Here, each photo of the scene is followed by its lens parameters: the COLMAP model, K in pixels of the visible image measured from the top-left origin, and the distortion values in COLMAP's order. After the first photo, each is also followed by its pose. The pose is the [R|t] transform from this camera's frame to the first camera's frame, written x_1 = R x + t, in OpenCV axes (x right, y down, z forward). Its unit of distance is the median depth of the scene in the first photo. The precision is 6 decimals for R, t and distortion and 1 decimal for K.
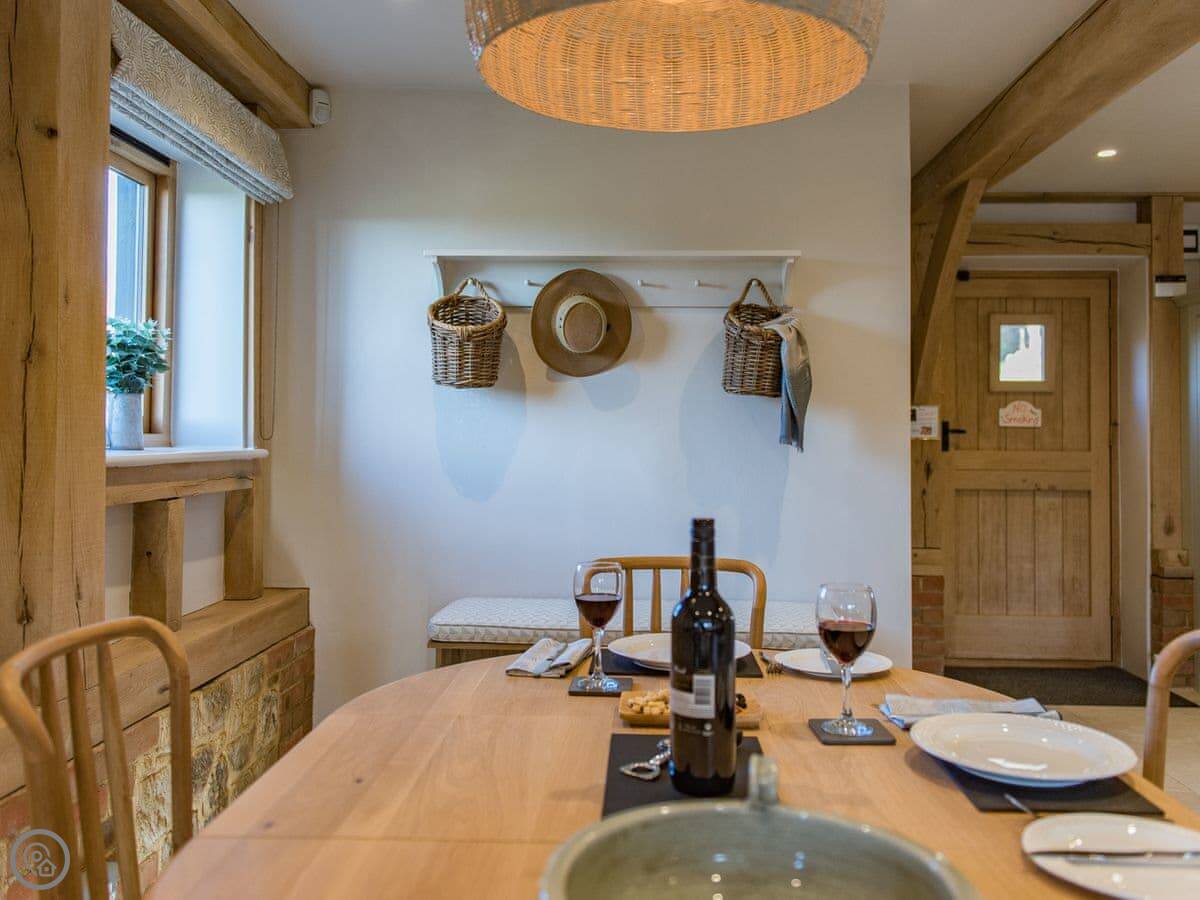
lens RADIAL K [[979.2, 0, 596.3], [0, 979.2, 409.2], [0, 0, 1]] dist [-0.011423, -0.008103]
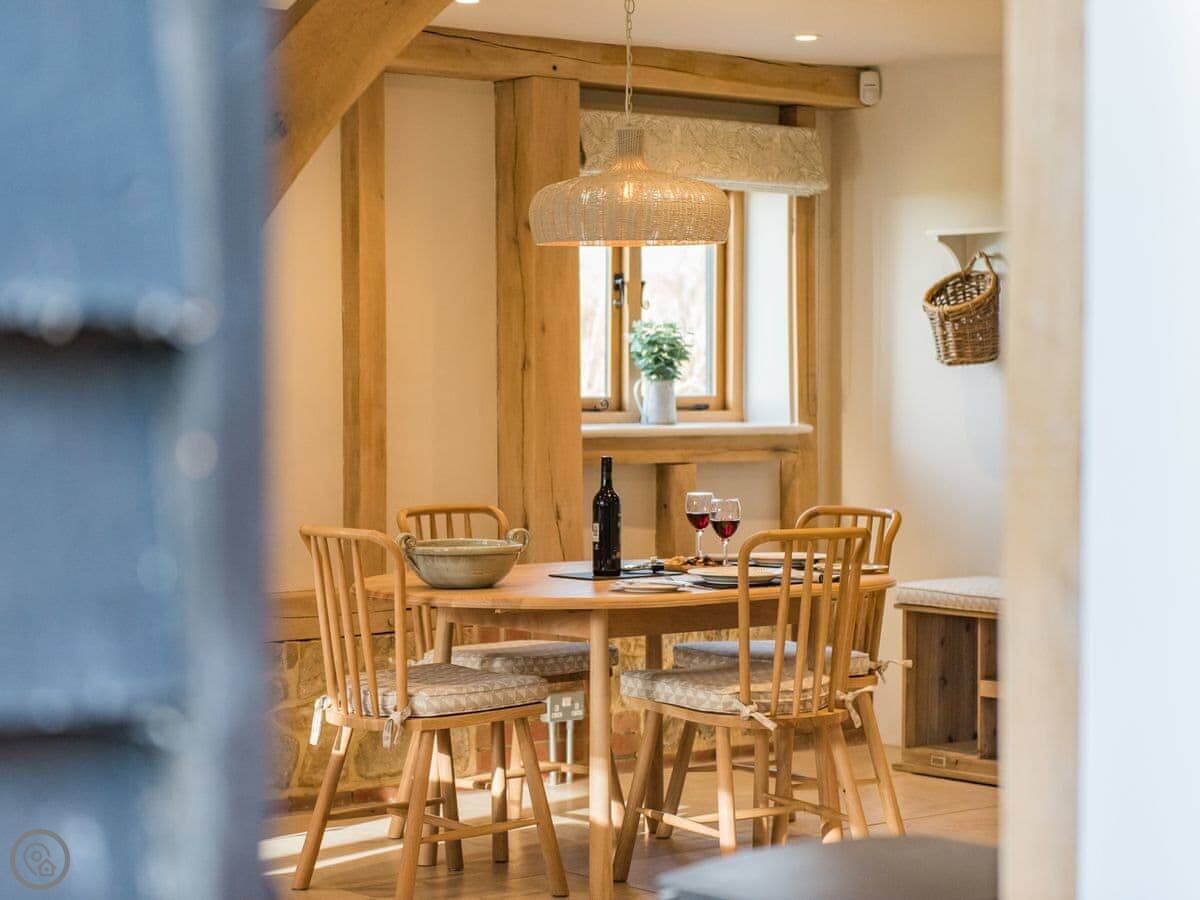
lens RADIAL K [[2655.9, 0, 600.0], [0, 2655.9, 450.0], [0, 0, 1]] dist [-0.069616, -0.160221]
pose [[0.653047, 0.013680, -0.757194, 1.760339], [0.024744, 0.998918, 0.039388, -0.053521], [0.756913, -0.044458, 0.652002, -1.107889]]
